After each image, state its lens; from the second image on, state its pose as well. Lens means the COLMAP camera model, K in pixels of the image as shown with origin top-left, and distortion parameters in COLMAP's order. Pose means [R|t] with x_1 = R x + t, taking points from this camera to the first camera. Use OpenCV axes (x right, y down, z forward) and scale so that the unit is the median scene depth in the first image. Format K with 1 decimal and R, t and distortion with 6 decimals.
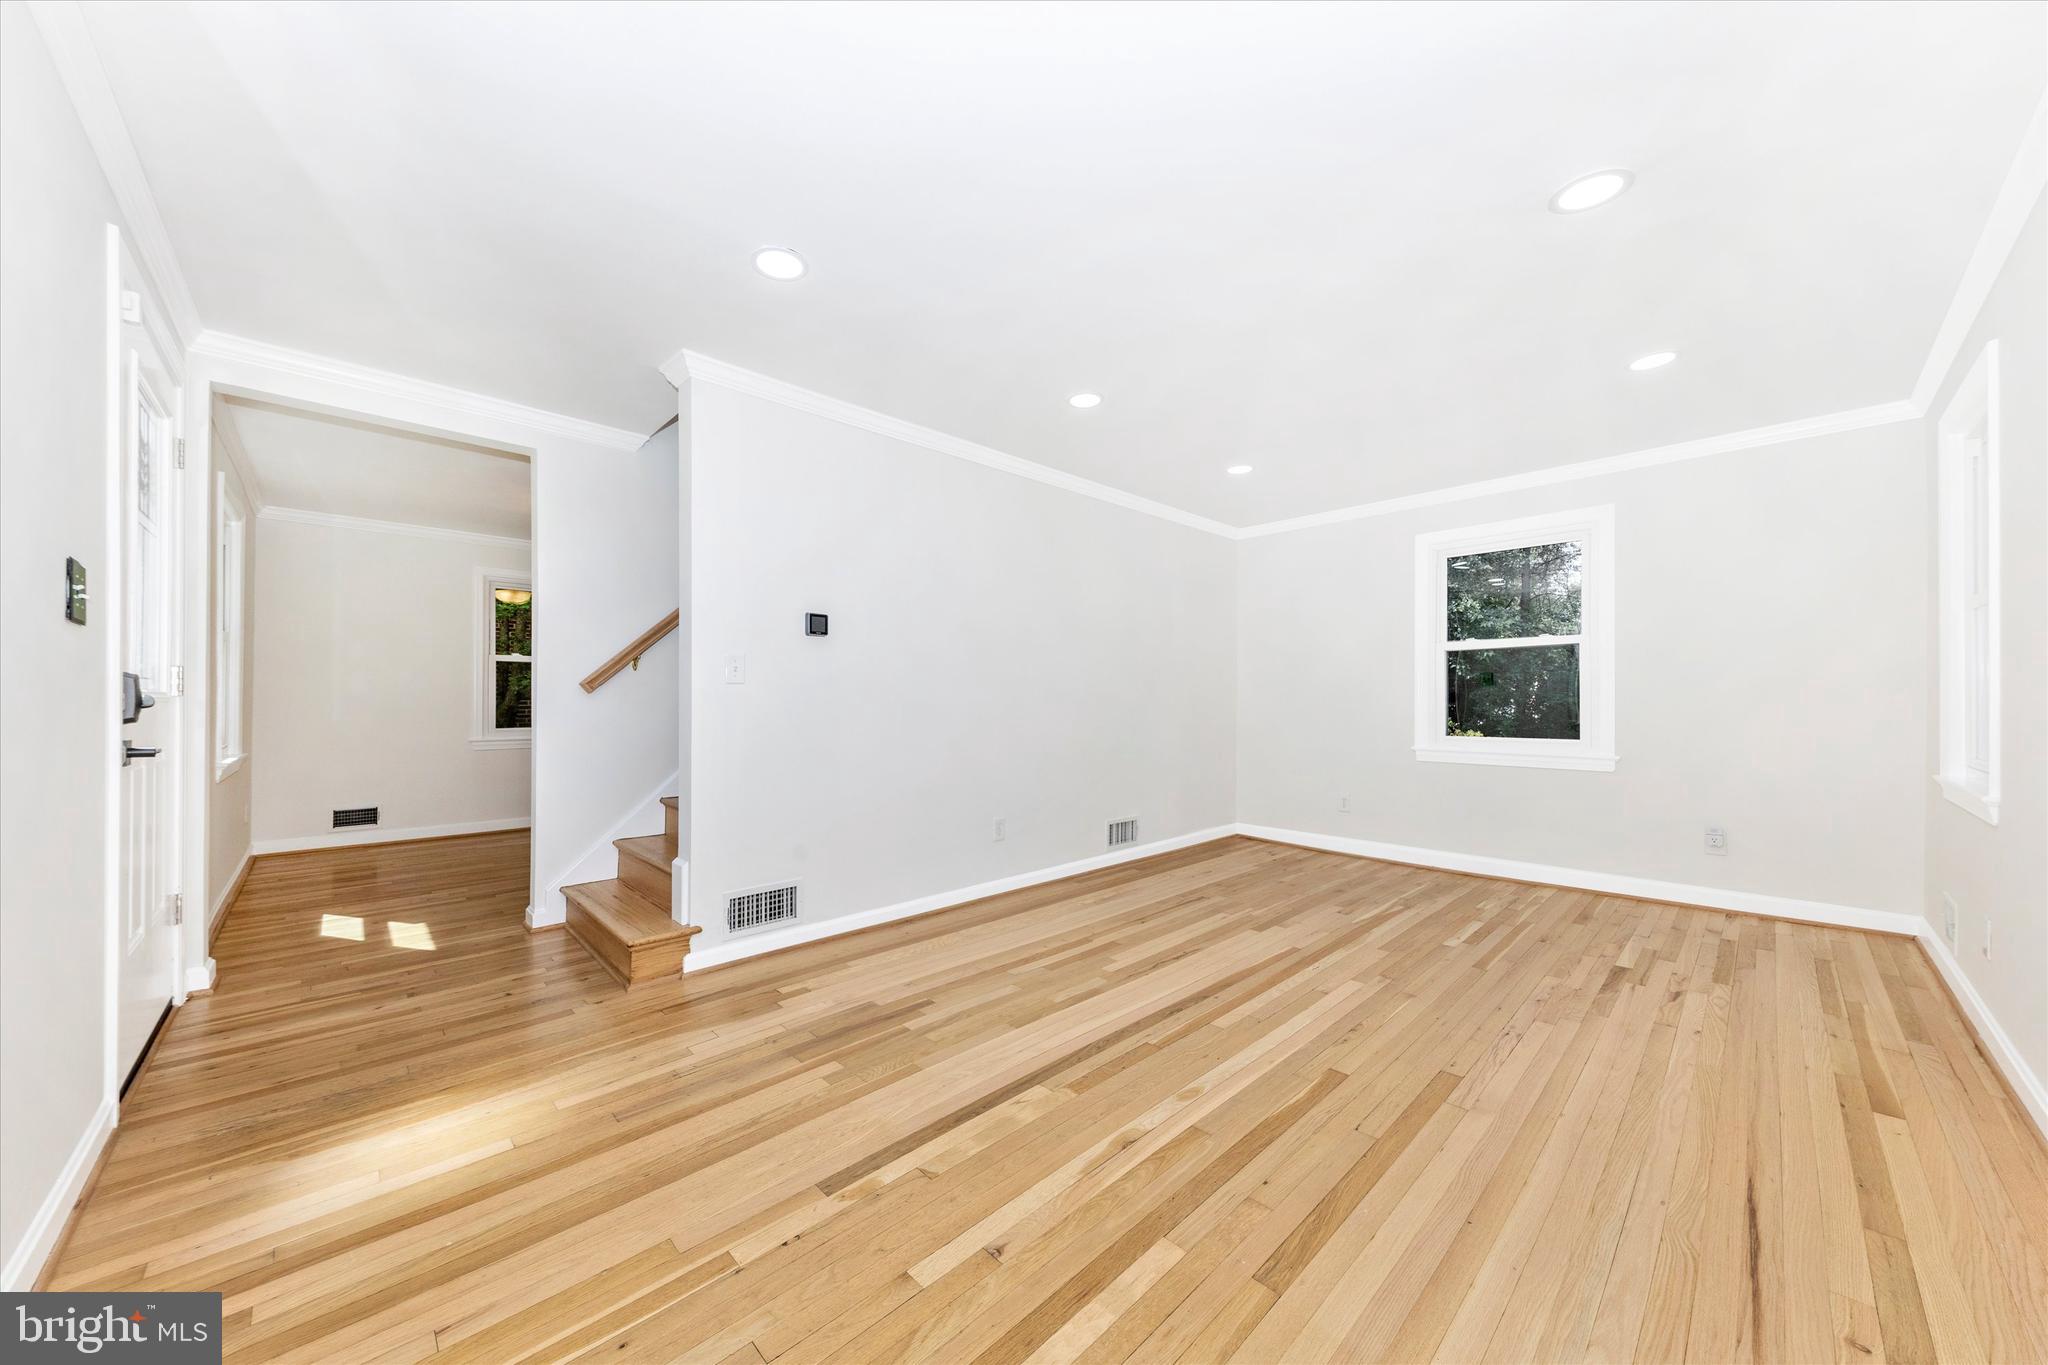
lens RADIAL K [[719.8, 0, 1016.4], [0, 719.8, 702.8], [0, 0, 1]] dist [0.001854, -0.000143]
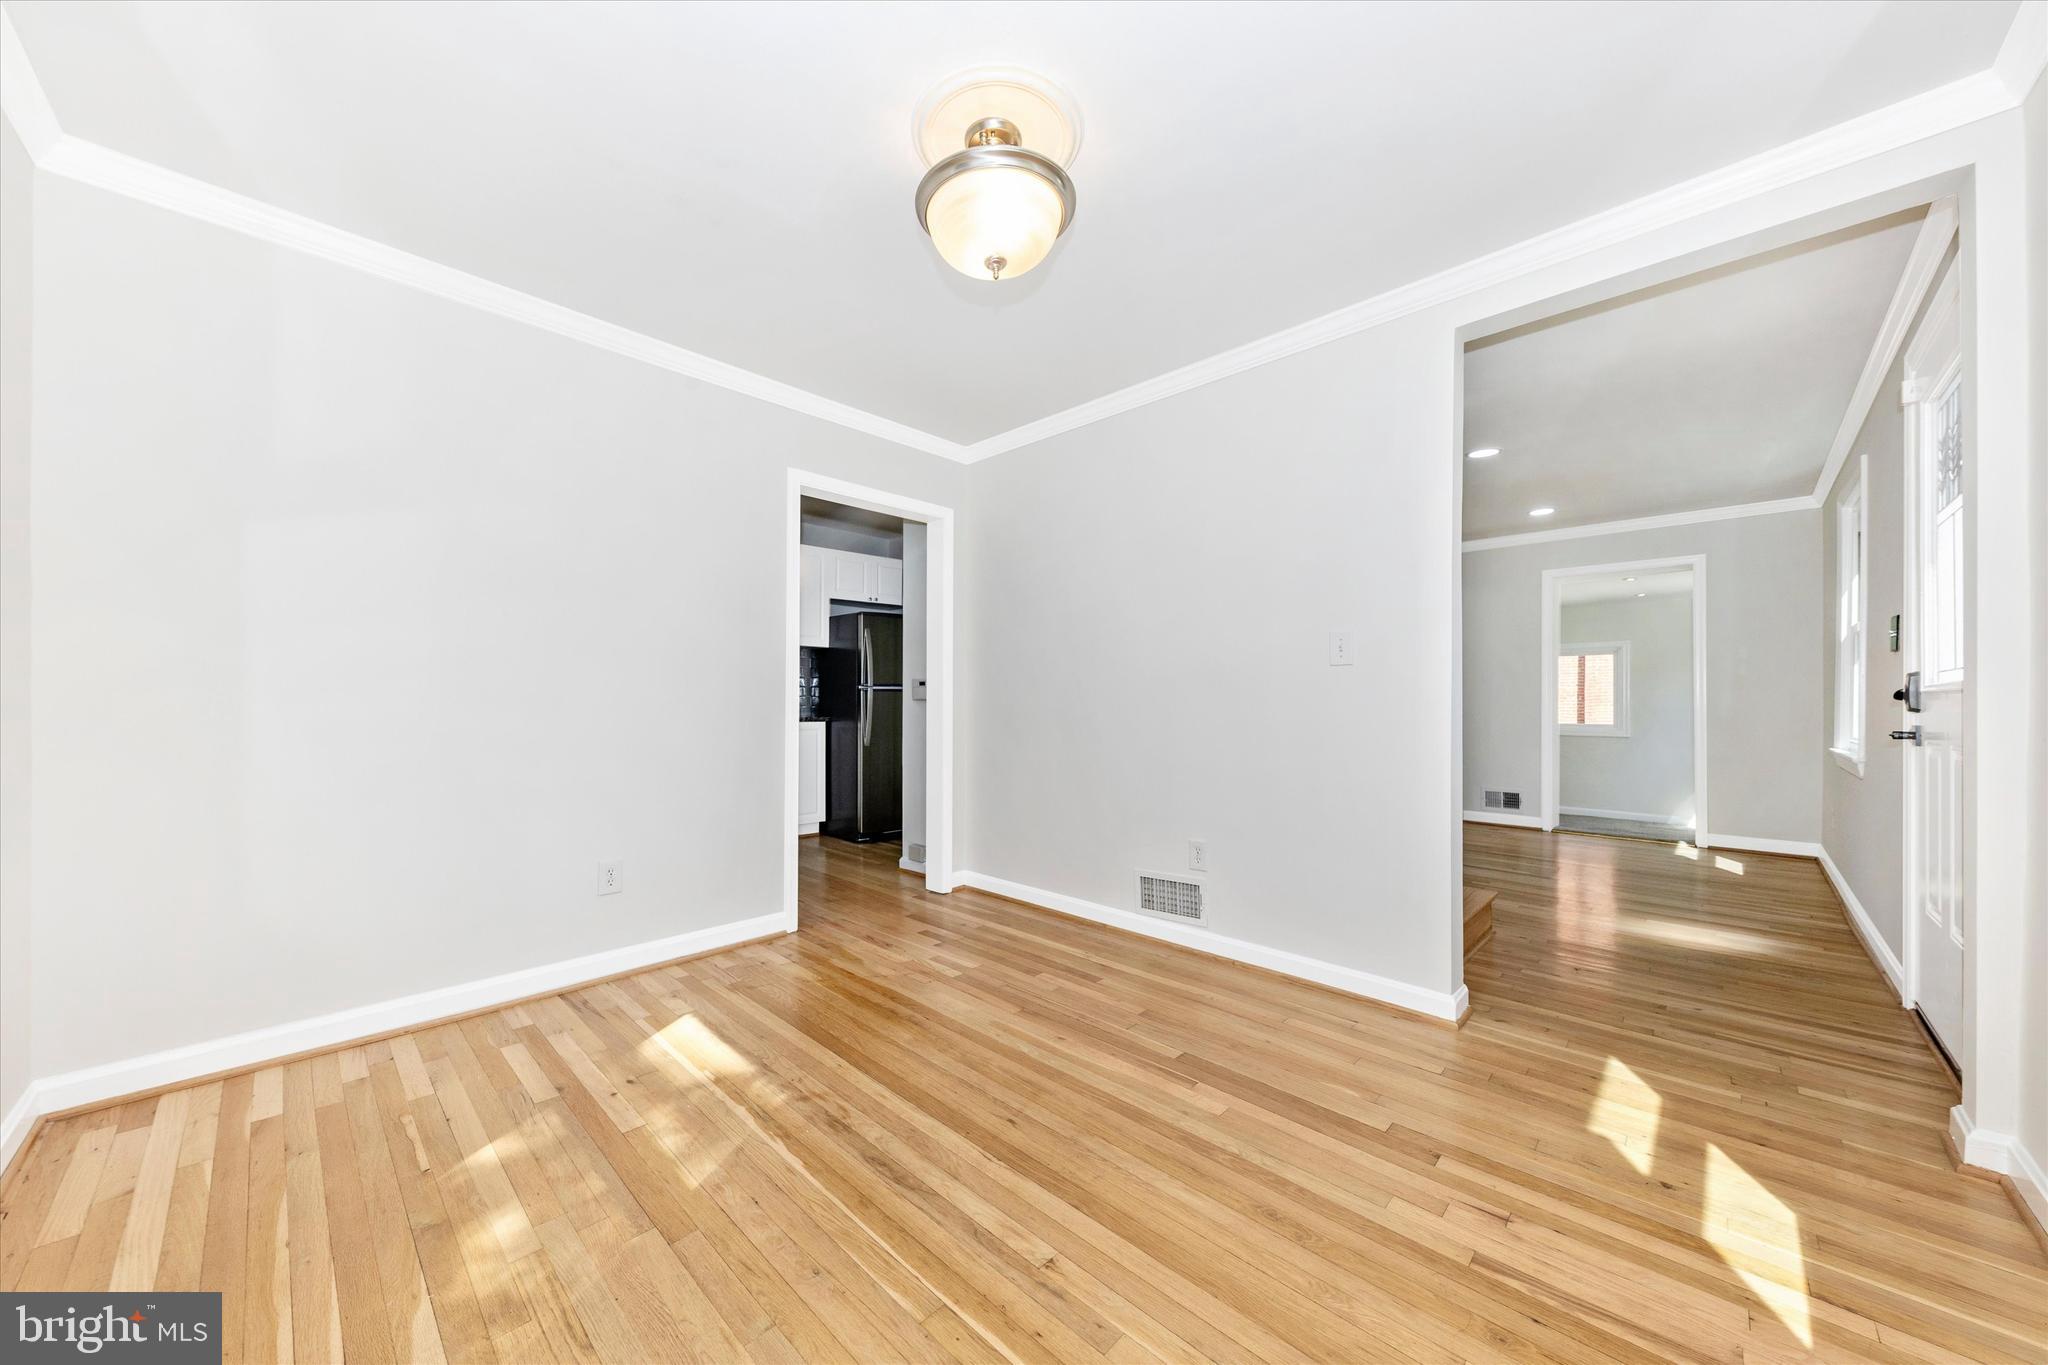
lens RADIAL K [[719.8, 0, 1016.4], [0, 719.8, 702.8], [0, 0, 1]] dist [0.001854, -0.000143]
pose [[-0.039612, -0.006336, 0.999195, -1.640476], [-0.001440, 0.999979, 0.006284, 0.005075], [-0.999214, -0.001190, -0.039620, 1.768754]]
